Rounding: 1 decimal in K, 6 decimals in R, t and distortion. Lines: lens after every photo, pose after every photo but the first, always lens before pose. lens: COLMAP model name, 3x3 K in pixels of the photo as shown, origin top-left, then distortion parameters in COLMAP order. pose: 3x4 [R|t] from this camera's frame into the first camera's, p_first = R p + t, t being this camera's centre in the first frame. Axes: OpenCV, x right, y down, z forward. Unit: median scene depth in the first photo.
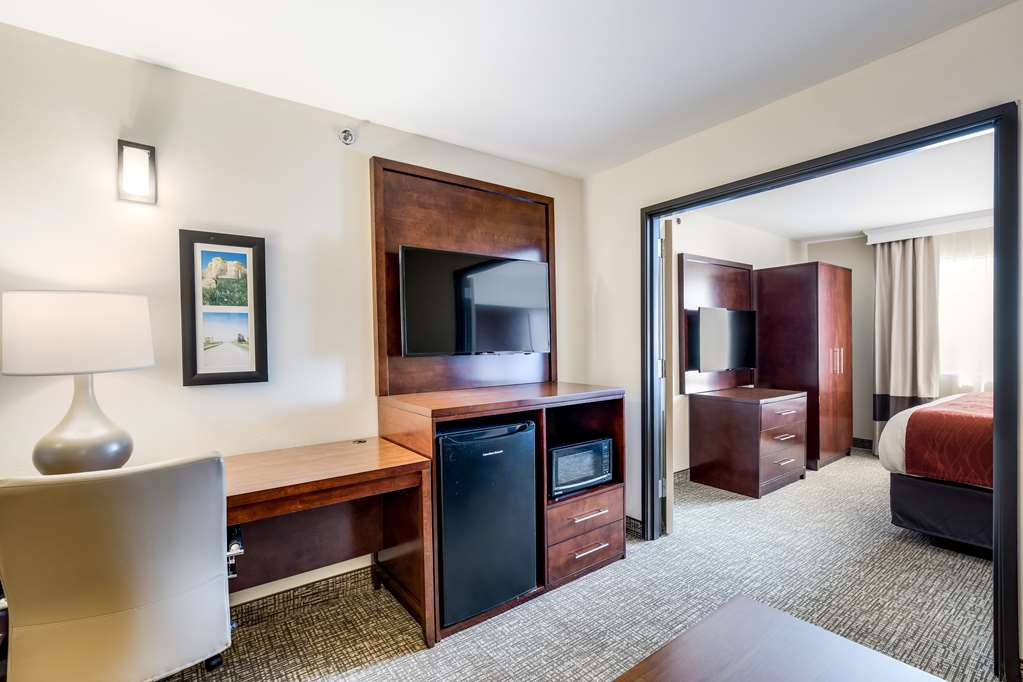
lens RADIAL K [[463.0, 0, 520.8], [0, 463.0, 348.6], [0, 0, 1]] dist [-0.003285, -0.000429]
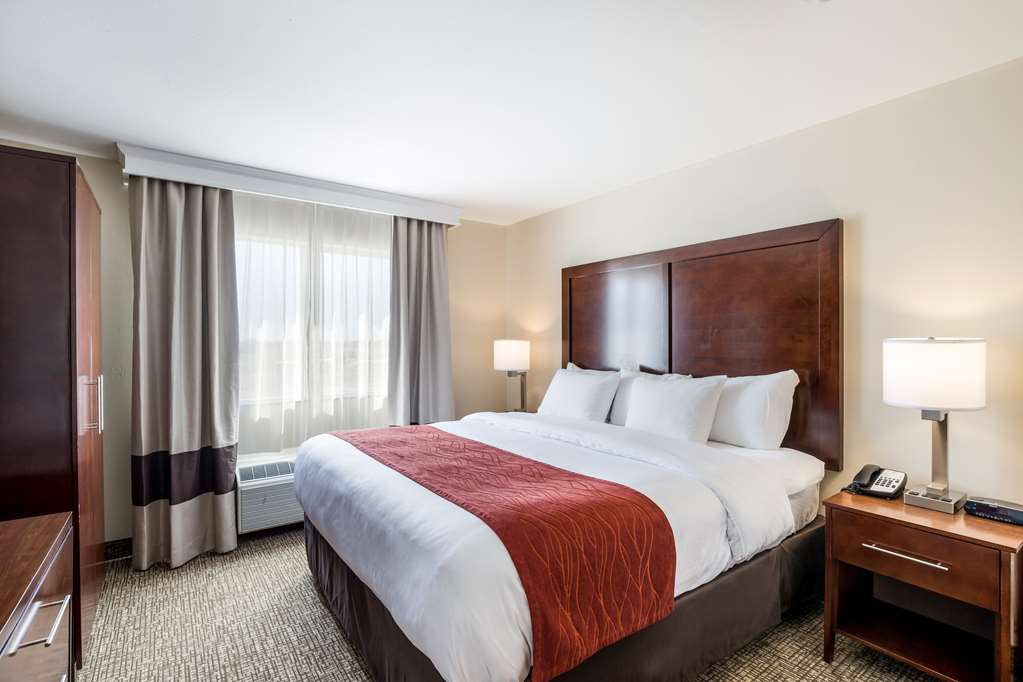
lens RADIAL K [[491.8, 0, 513.1], [0, 491.8, 346.6], [0, 0, 1]] dist [-0.005417, 0.000674]
pose [[0.037344, 0.010144, 0.999251, 0.223425], [0.016429, 0.999807, -0.010764, -0.014906], [-0.999167, 0.016818, 0.037170, 0.567332]]
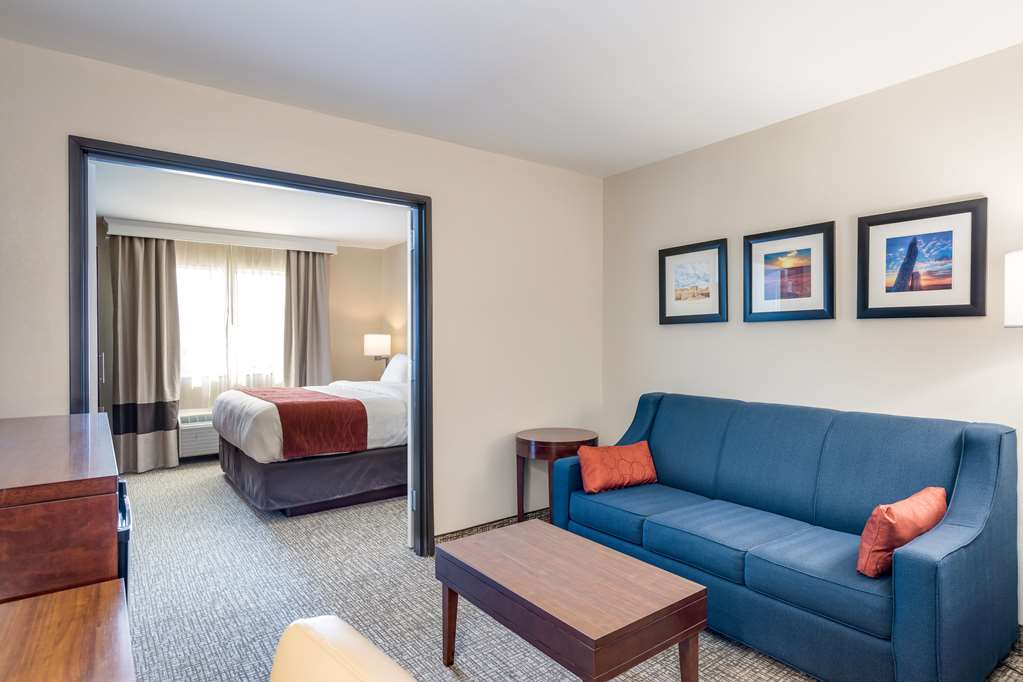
lens RADIAL K [[554.1, 0, 510.1], [0, 554.1, 345.5], [0, 0, 1]] dist [0.005397, -0.000572]
pose [[0.015840, 0.004794, 0.999863, -0.298125], [0.020097, 0.999785, -0.005112, 0.006231], [-0.999673, 0.020175, 0.015740, 0.239949]]
